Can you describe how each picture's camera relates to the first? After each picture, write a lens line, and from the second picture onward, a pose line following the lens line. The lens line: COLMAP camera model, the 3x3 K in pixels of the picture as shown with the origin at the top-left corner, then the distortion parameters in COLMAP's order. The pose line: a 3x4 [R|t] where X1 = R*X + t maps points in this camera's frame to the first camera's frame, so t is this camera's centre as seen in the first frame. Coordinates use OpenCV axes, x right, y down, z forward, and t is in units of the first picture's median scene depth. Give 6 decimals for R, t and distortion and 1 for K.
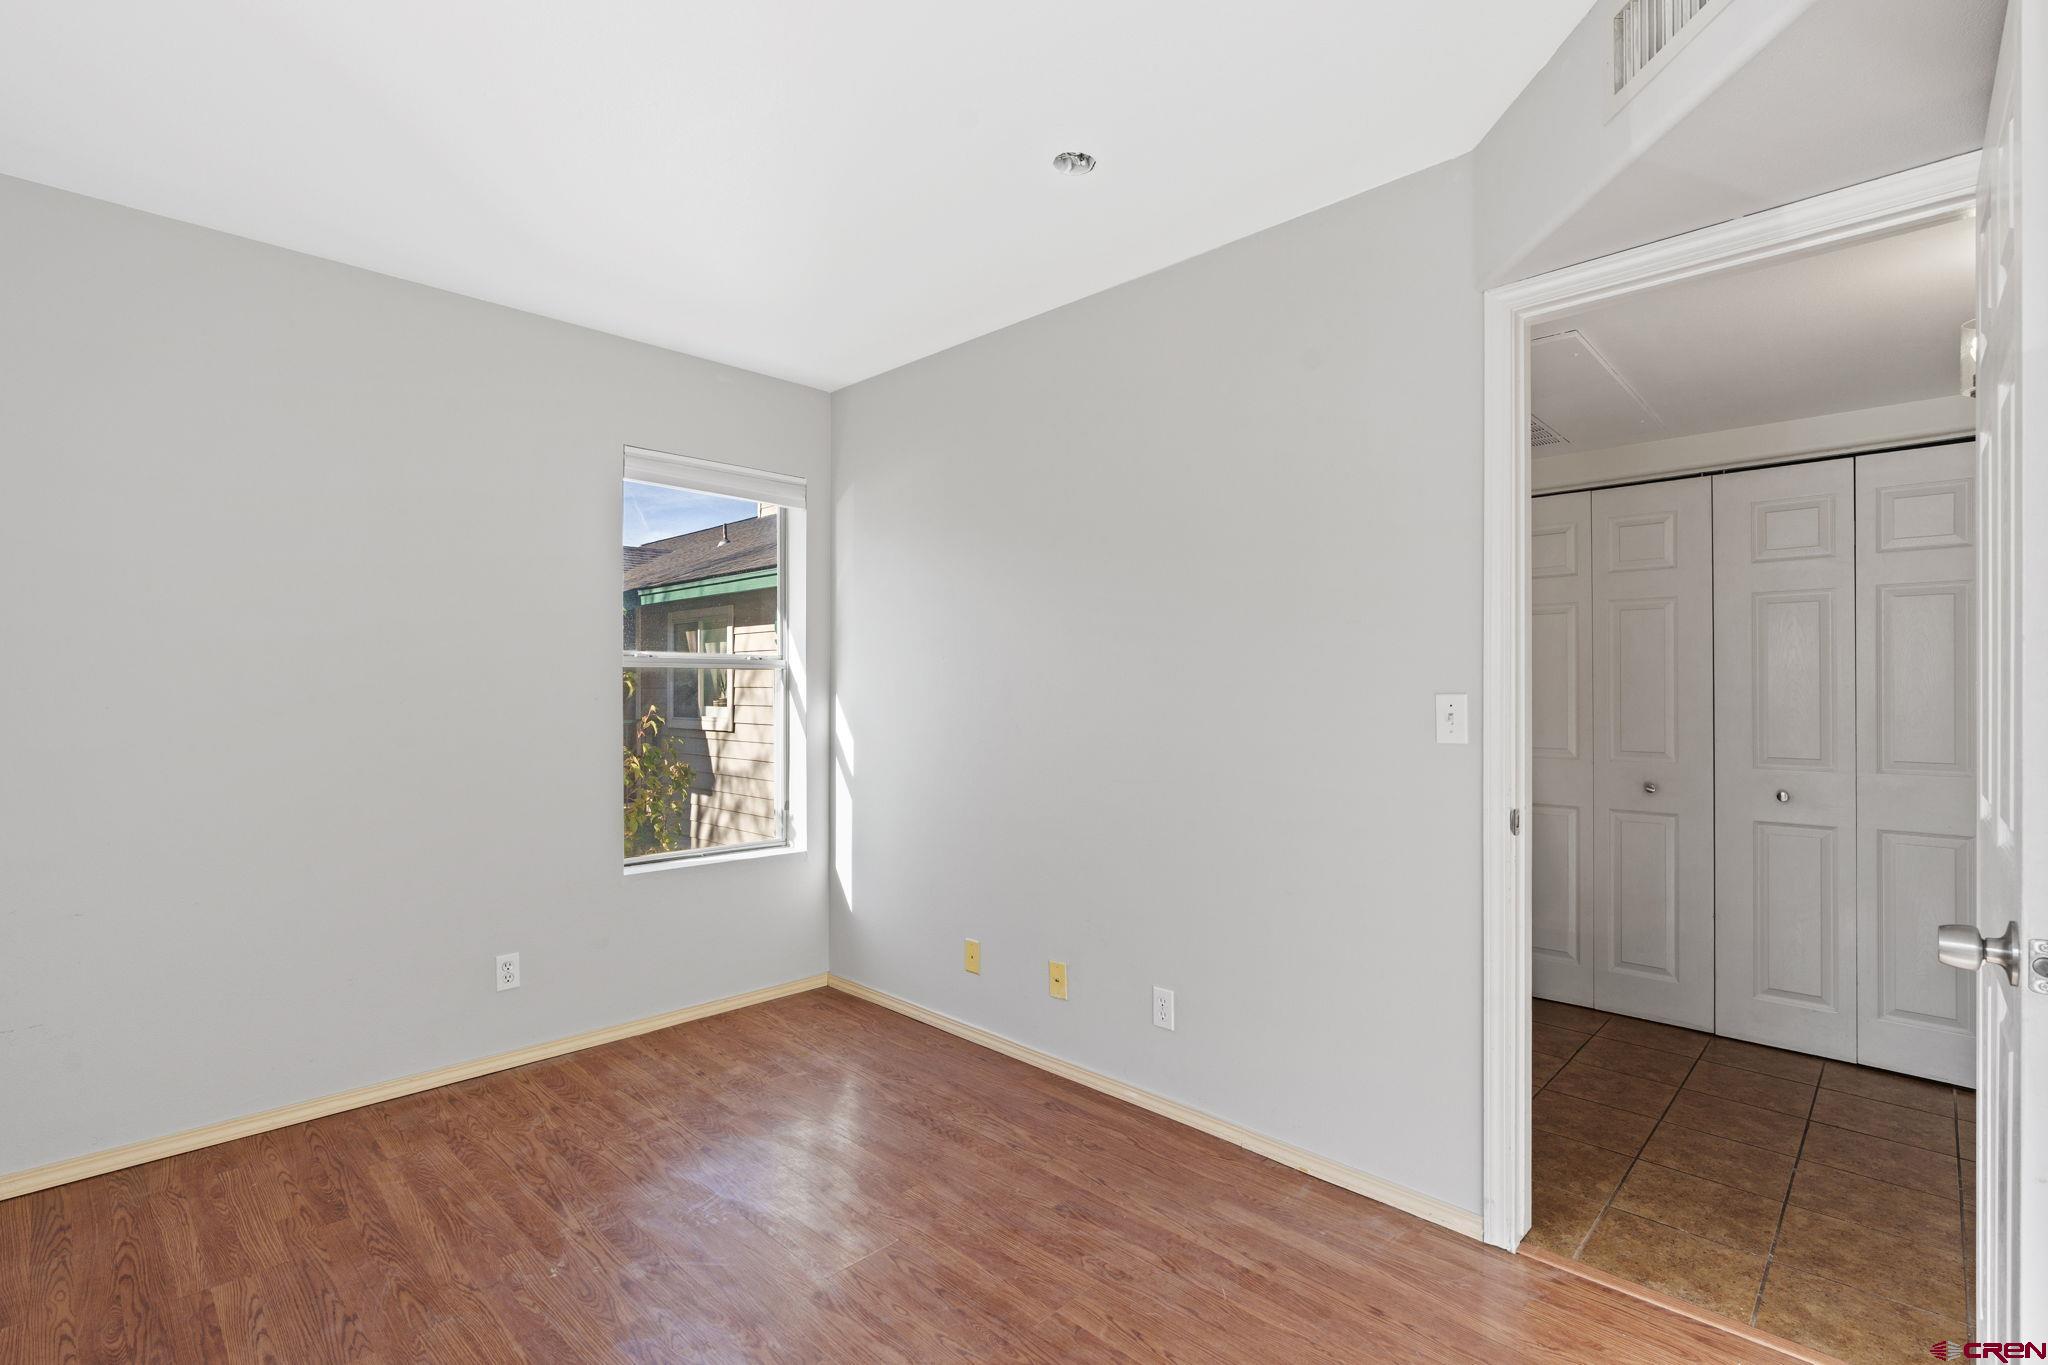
lens RADIAL K [[912.6, 0, 1032.1], [0, 912.6, 684.0], [0, 0, 1]] dist [-0.009585, 0.003778]
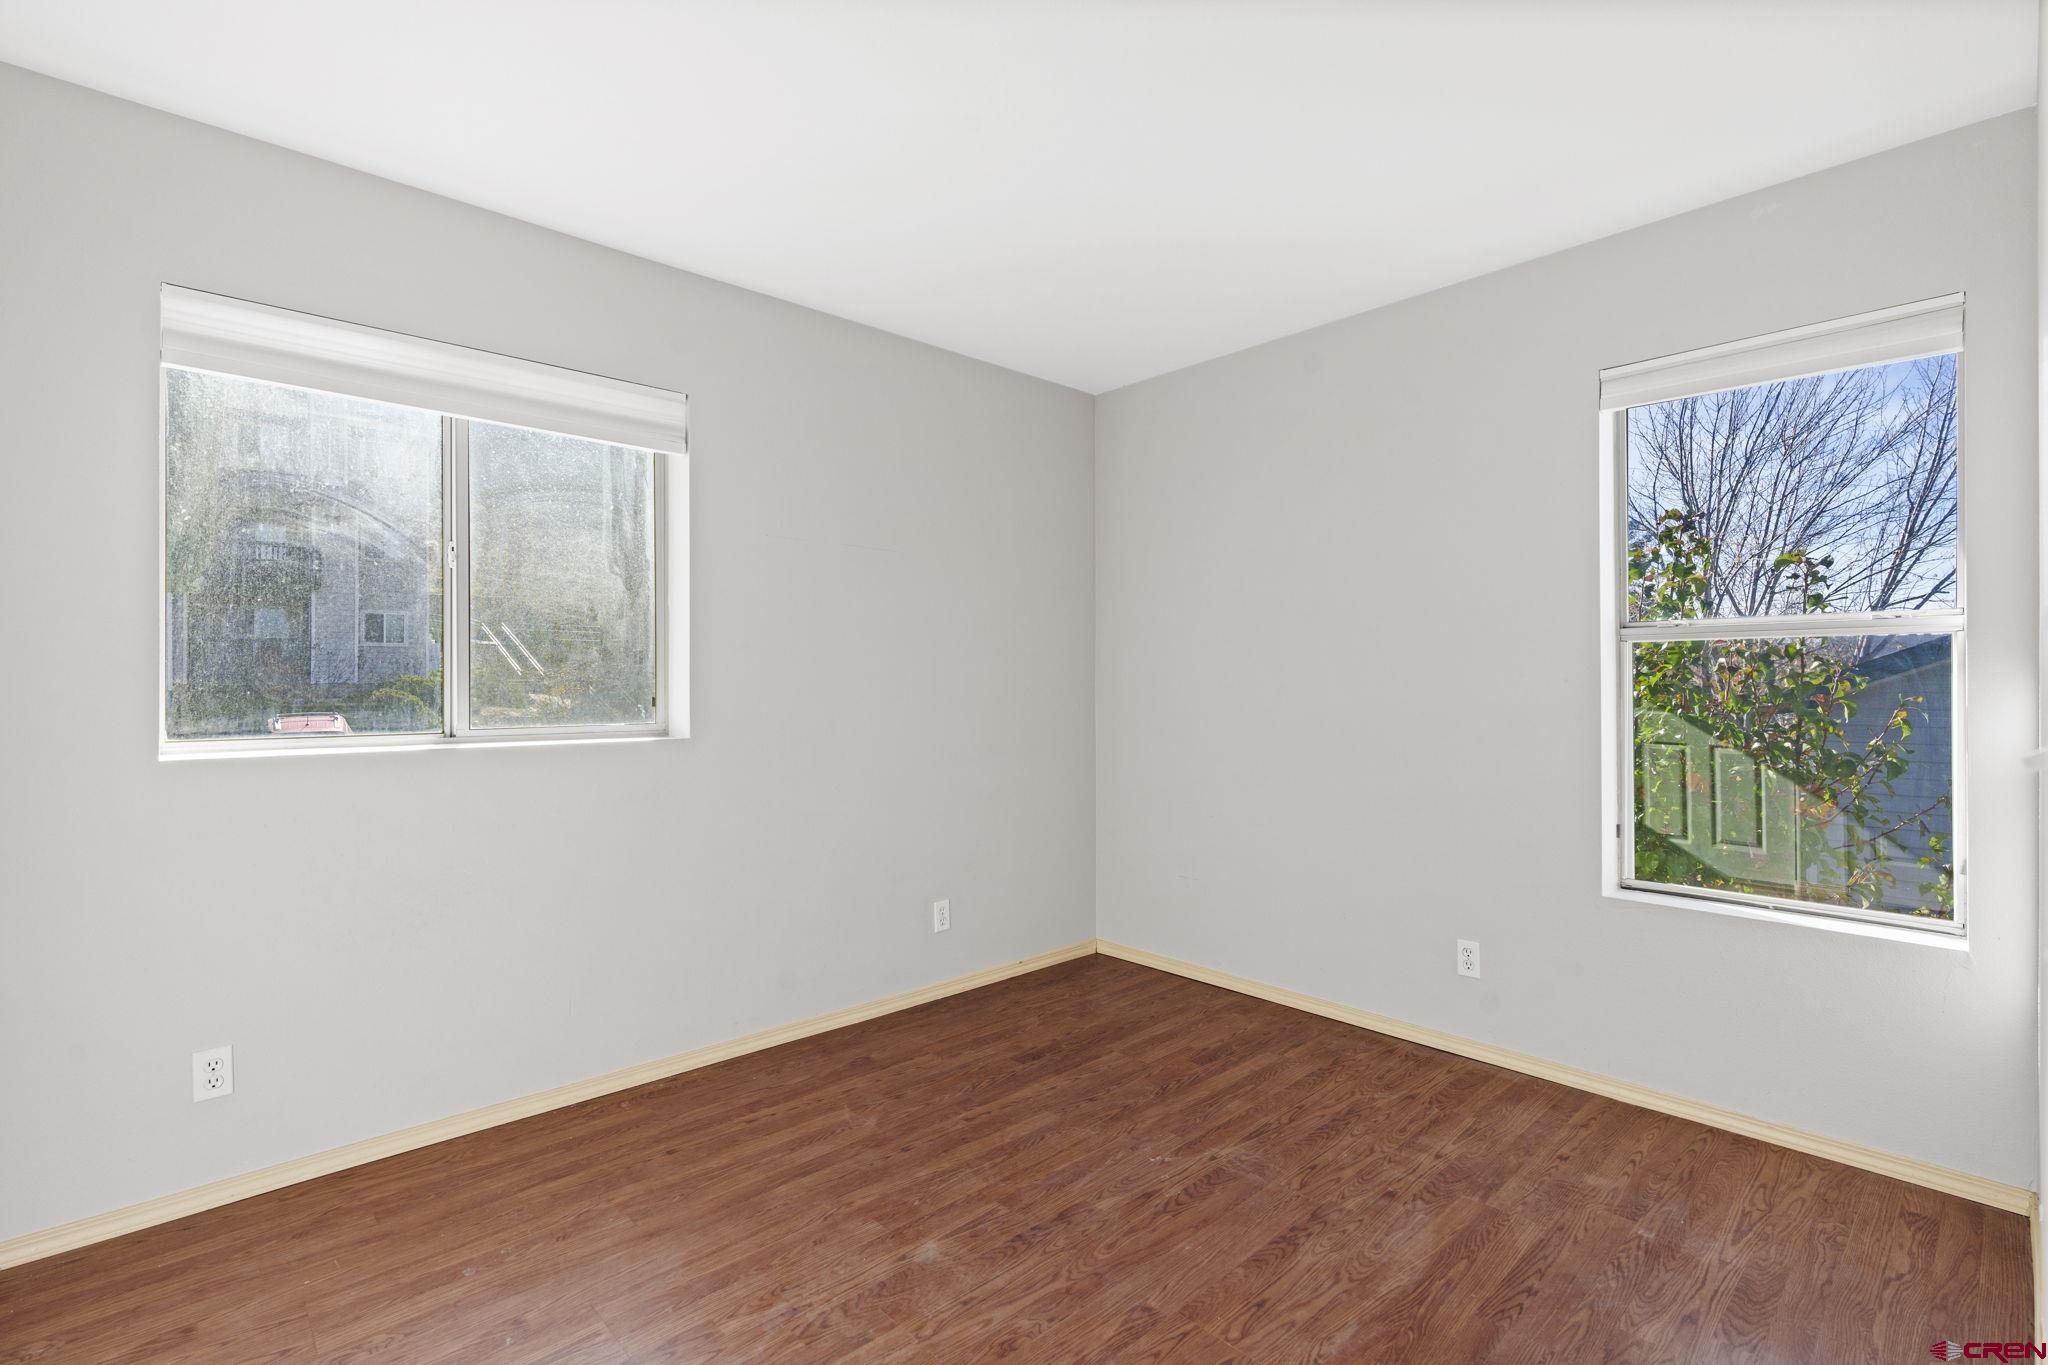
lens RADIAL K [[912.6, 0, 967.9], [0, 912.6, 682.3], [0, 0, 1]] dist [-0.009585, 0.003778]
pose [[-0.034320, 0.005618, -0.999395, 0.480218], [0.004614, 0.999974, 0.005462, 0.014705], [0.999400, -0.004424, -0.034345, 0.578274]]
